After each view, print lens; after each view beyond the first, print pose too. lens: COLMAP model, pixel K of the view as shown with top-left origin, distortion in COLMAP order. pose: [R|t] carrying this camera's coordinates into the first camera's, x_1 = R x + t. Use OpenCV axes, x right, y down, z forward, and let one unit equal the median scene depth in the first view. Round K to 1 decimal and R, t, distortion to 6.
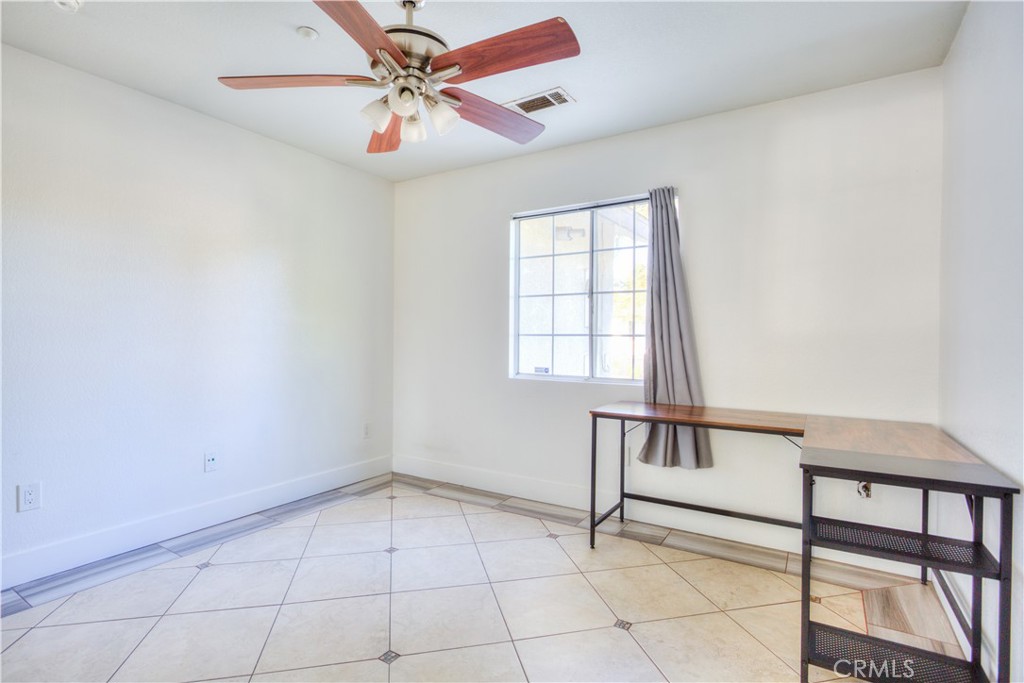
lens RADIAL K [[505.2, 0, 511.2], [0, 505.2, 341.2], [0, 0, 1]] dist [-0.018874, 0.011468]
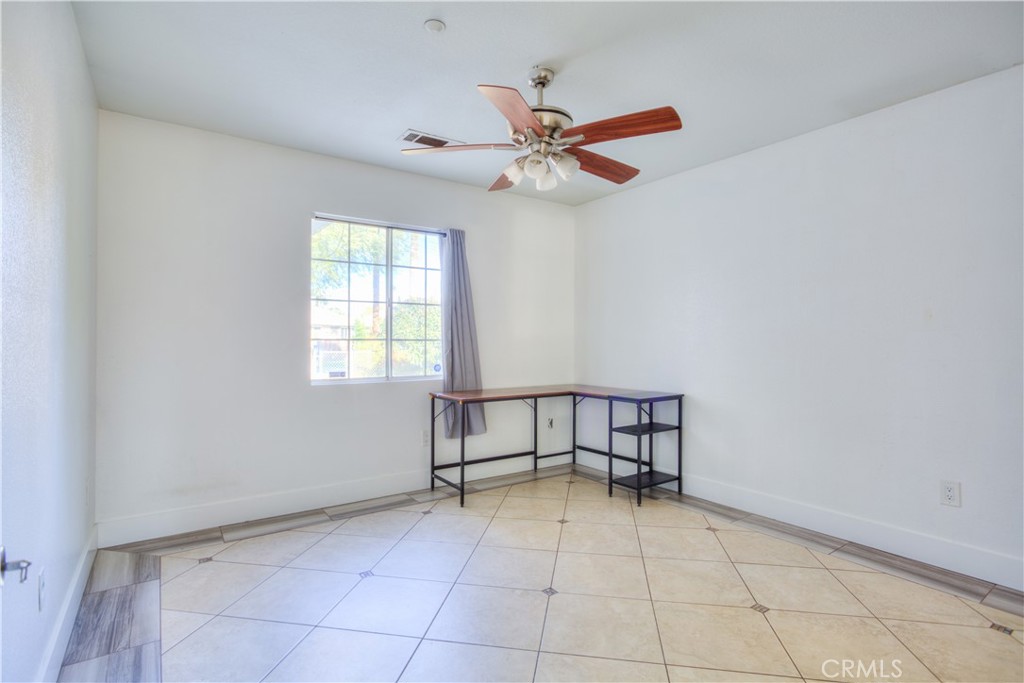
lens RADIAL K [[505.2, 0, 509.3], [0, 505.2, 342.1], [0, 0, 1]] dist [-0.018874, 0.011468]
pose [[0.379935, -0.006333, 0.924991, -0.796819], [0.008674, 0.999957, 0.003283, -0.008598], [-0.924972, 0.006775, 0.379974, 0.327185]]
